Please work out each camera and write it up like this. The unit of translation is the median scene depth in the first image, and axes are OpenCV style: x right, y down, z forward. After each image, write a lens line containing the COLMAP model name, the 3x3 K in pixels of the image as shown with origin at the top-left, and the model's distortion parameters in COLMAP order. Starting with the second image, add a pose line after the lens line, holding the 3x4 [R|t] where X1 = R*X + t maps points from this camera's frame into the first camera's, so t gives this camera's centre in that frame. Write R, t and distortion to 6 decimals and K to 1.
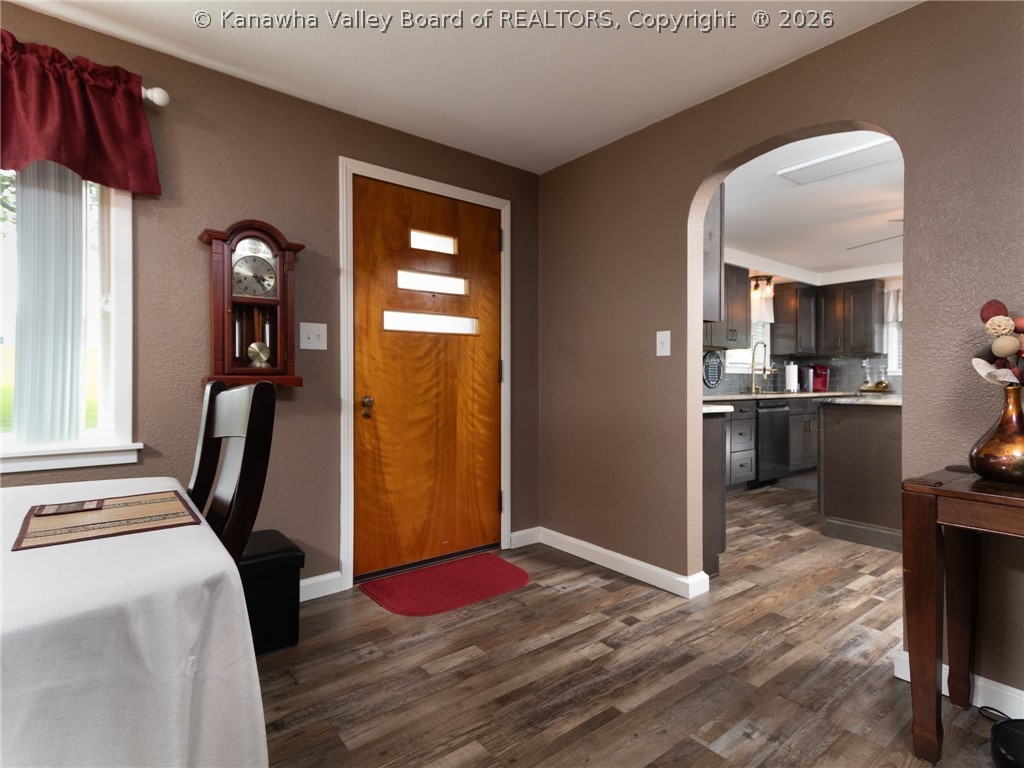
lens RADIAL K [[523.6, 0, 509.8], [0, 523.6, 382.1], [0, 0, 1]] dist [0.000372, 0.000279]
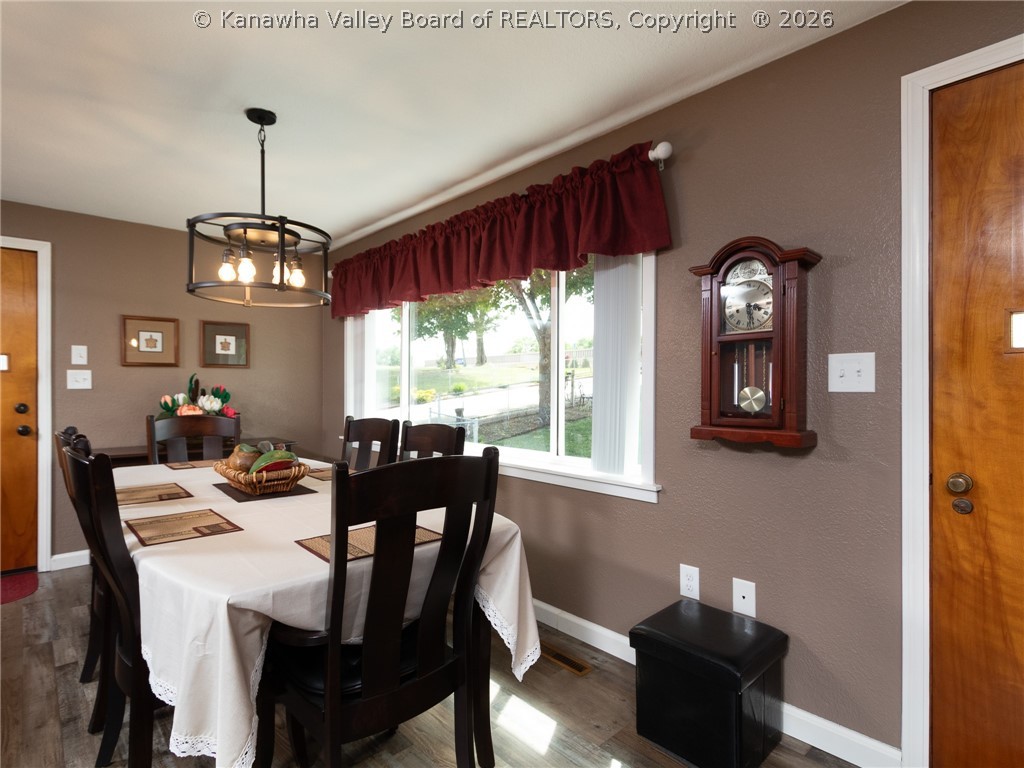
lens RADIAL K [[523.6, 0, 510.0], [0, 523.6, 381.4], [0, 0, 1]] dist [0.000372, 0.000279]
pose [[0.060903, -0.000287, -0.998144, 0.257802], [0.000110, 1.000000, -0.000281, -0.072148], [0.998144, -0.000093, 0.060903, 0.493770]]
